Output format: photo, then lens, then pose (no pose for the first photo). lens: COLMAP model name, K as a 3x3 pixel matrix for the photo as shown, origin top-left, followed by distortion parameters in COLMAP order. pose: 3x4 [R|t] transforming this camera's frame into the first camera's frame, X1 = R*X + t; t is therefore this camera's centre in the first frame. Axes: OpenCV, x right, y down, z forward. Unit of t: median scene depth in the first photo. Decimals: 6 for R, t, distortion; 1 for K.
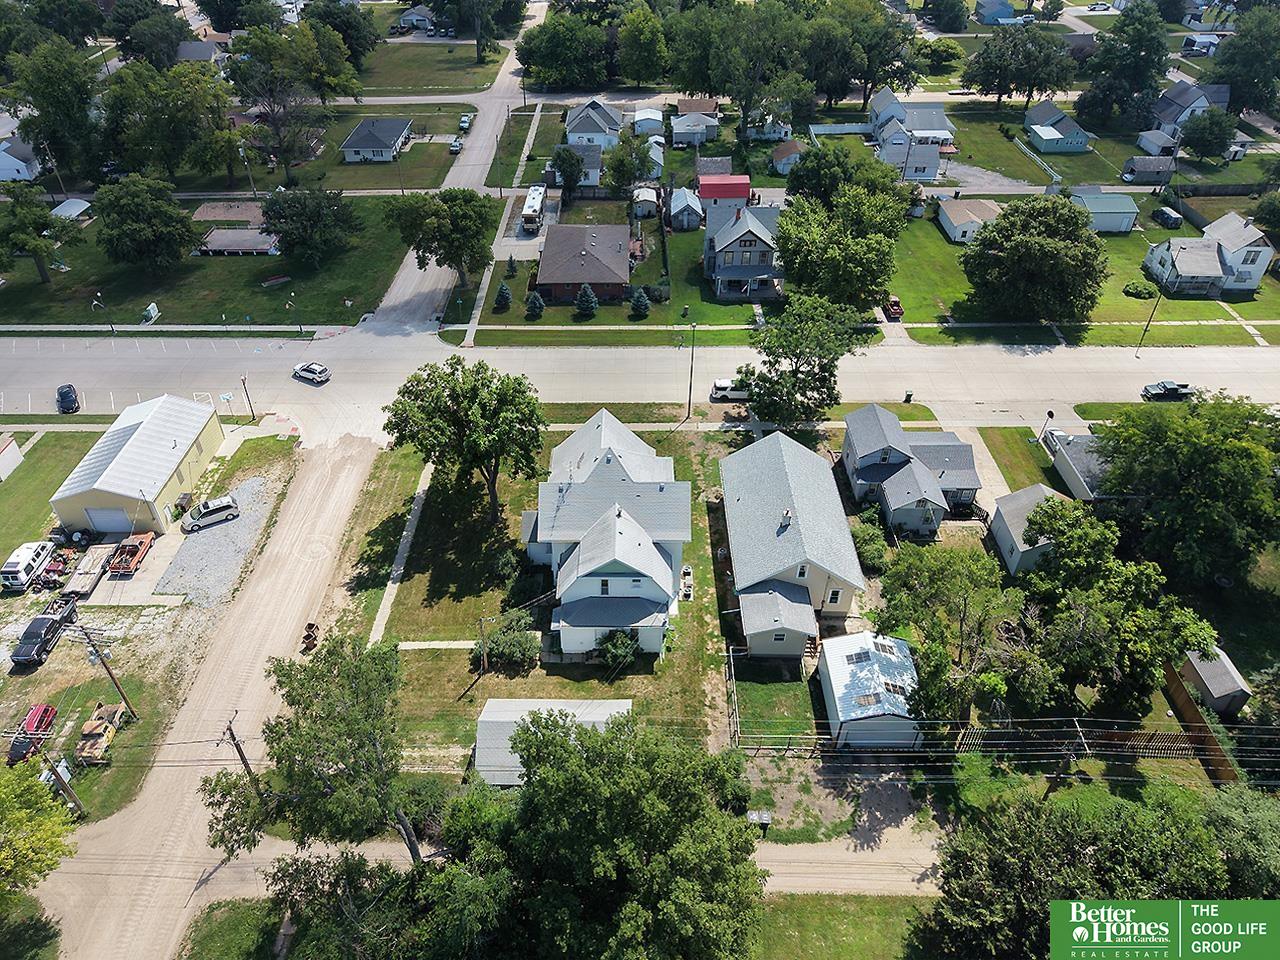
lens RADIAL K [[886.6, 0, 622.1], [0, 886.6, 479.0], [0, 0, 1]] dist [0.023192, -0.003816]
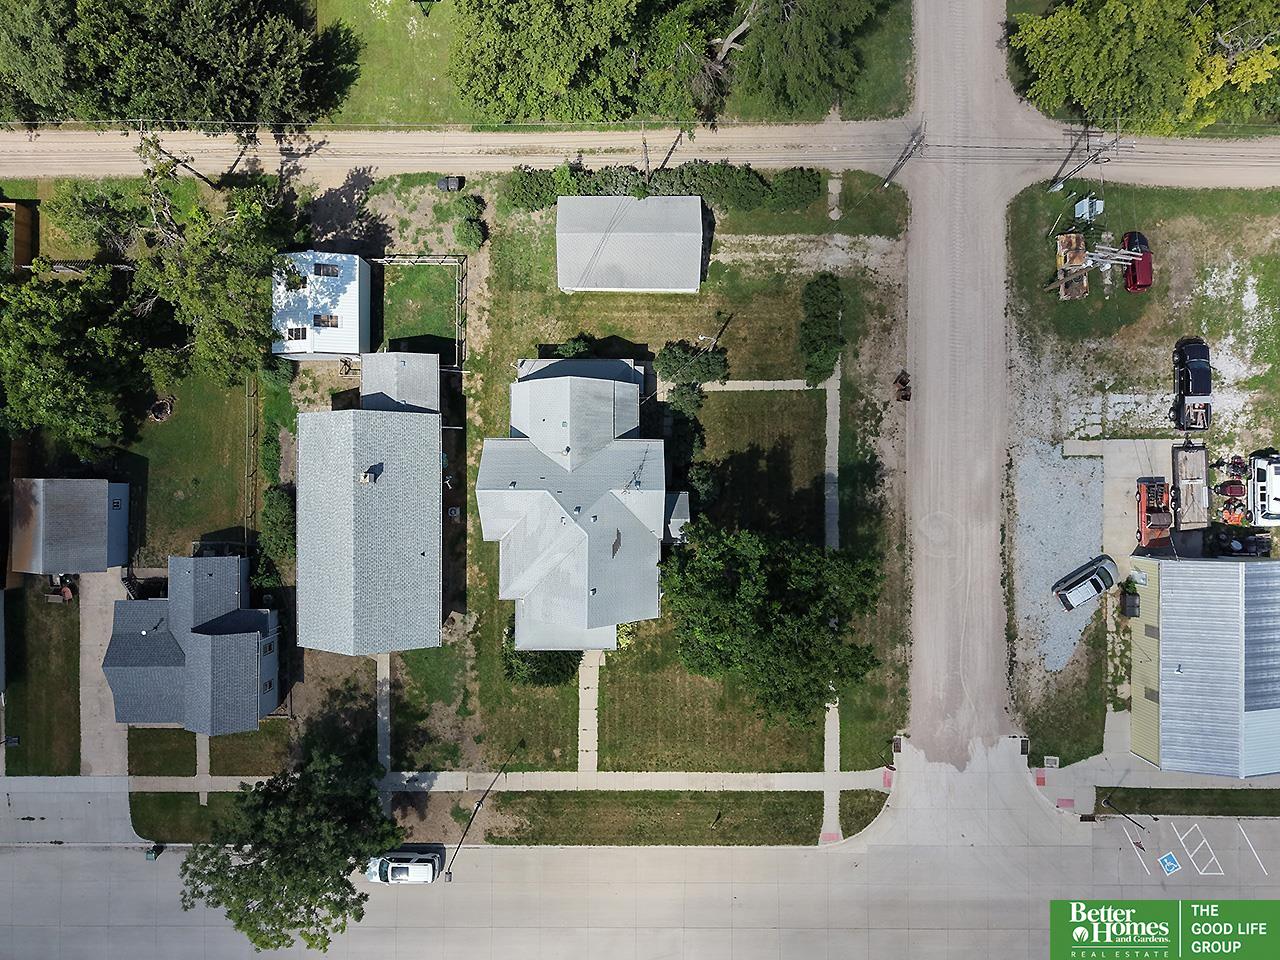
lens RADIAL K [[886.6, 0, 622.1], [0, 886.6, 479.0], [0, 0, 1]] dist [0.023192, -0.003816]
pose [[-0.999797, 0.010642, 0.017125, -0.065953], [0.006951, -0.615352, 0.788222, -0.584655], [0.018926, 0.788181, 0.615153, 0.465683]]
